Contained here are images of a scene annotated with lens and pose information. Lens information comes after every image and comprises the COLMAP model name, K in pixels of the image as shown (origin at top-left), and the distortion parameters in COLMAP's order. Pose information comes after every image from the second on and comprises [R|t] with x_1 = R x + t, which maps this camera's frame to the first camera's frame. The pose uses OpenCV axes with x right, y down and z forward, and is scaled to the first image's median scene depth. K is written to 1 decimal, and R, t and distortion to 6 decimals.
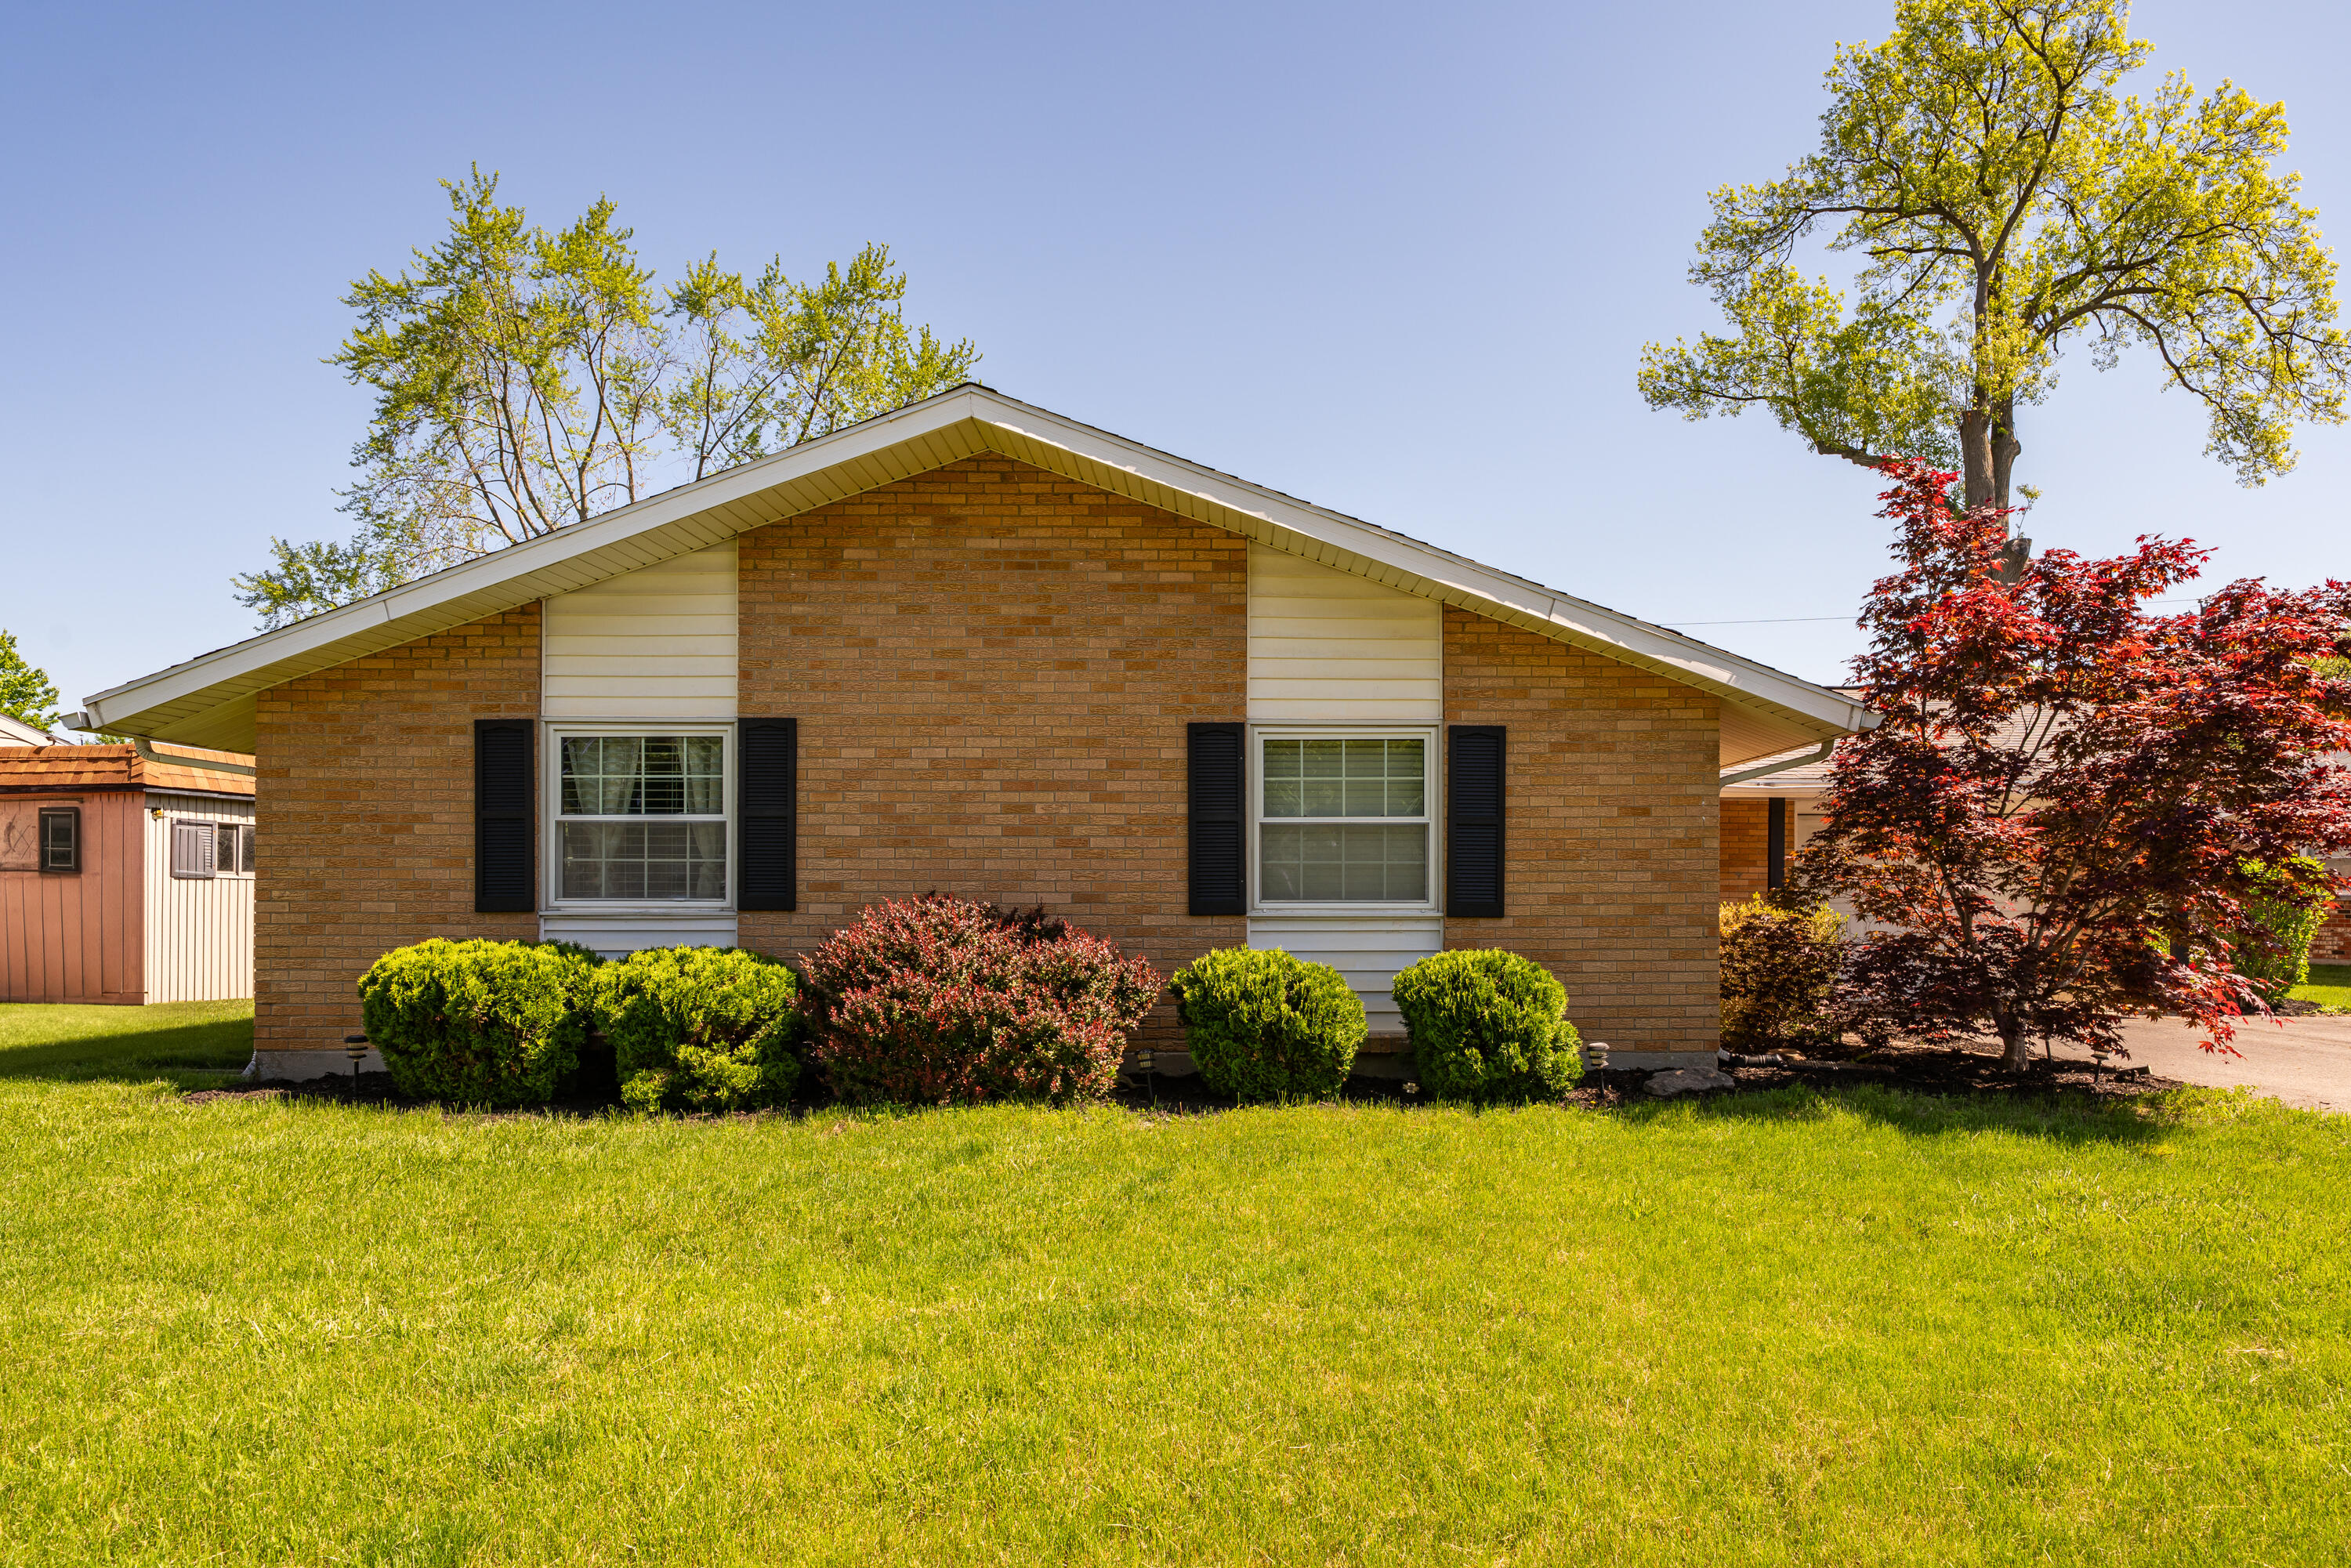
lens RADIAL K [[1235.0, 0, 1170.5], [0, 1235.0, 795.3], [0, 0, 1]] dist [-0.001807, 0.000188]
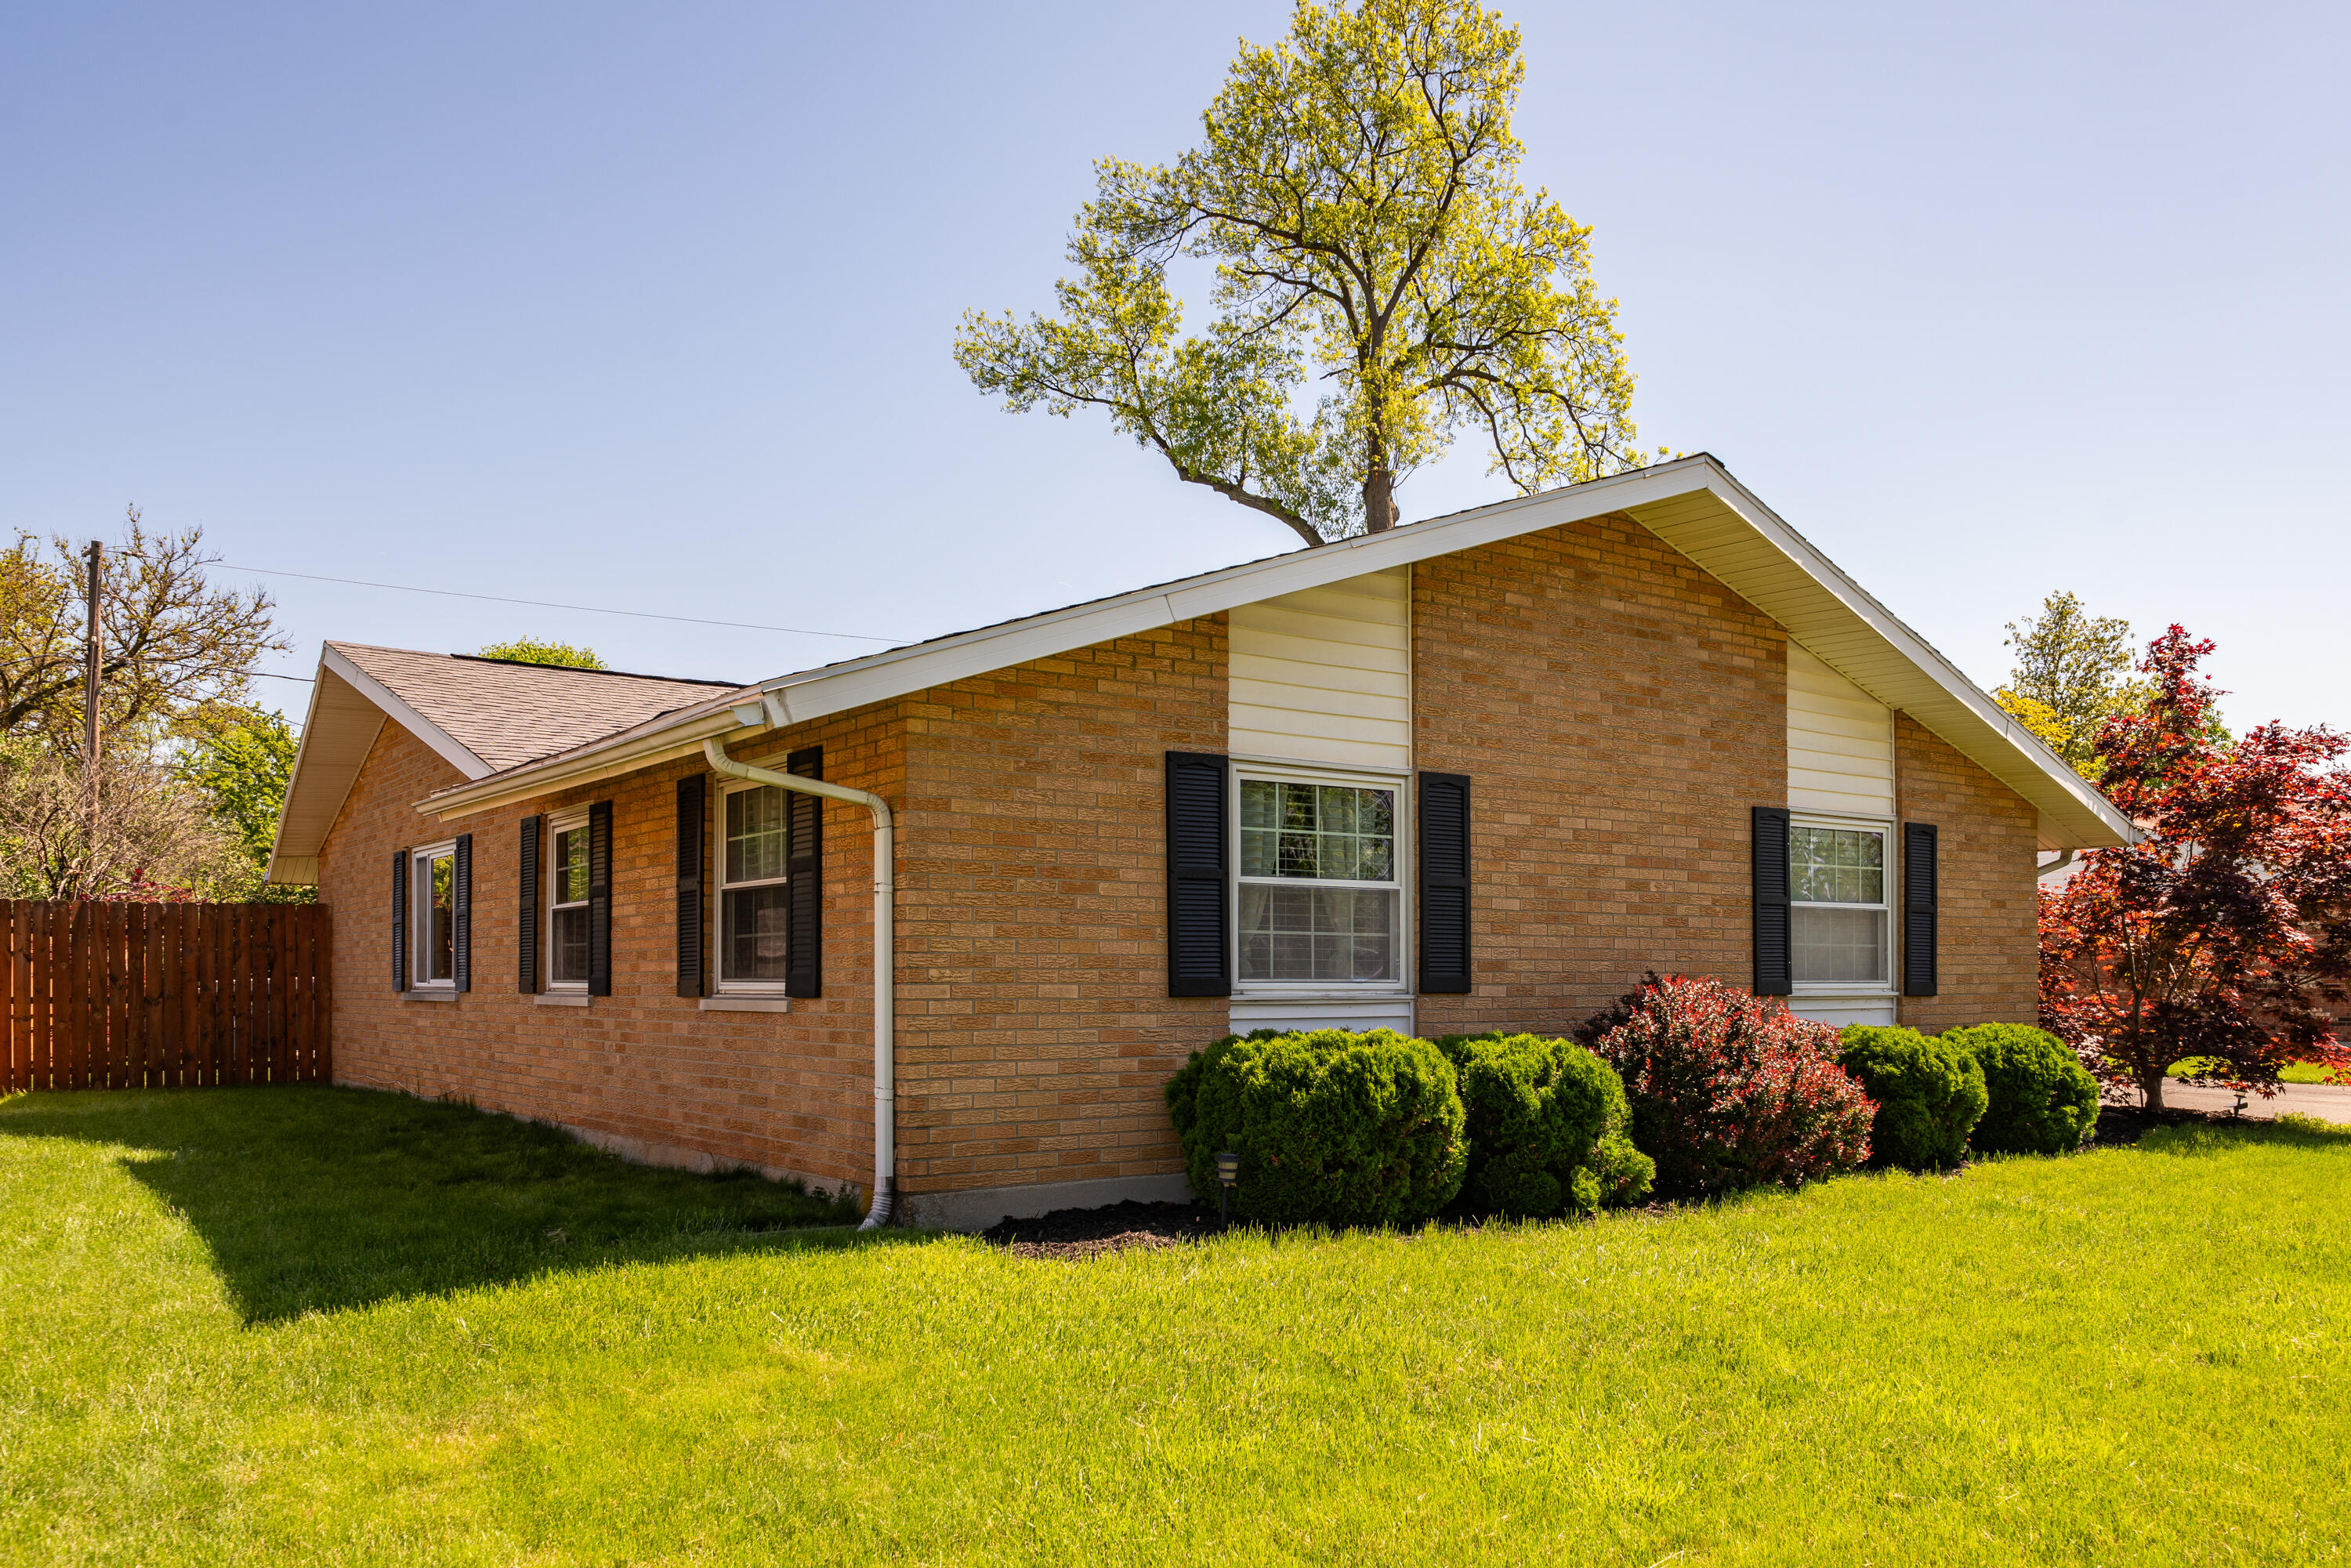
lens RADIAL K [[1633.9, 0, 1175.1], [0, 1633.9, 833.3], [0, 0, 1]] dist [-0.014601, -0.001145]
pose [[0.841324, 0.047980, 0.538397, -1.109105], [-0.043734, 0.998829, -0.020673, 0.012024], [-0.538759, -0.006154, 0.842438, 0.124225]]
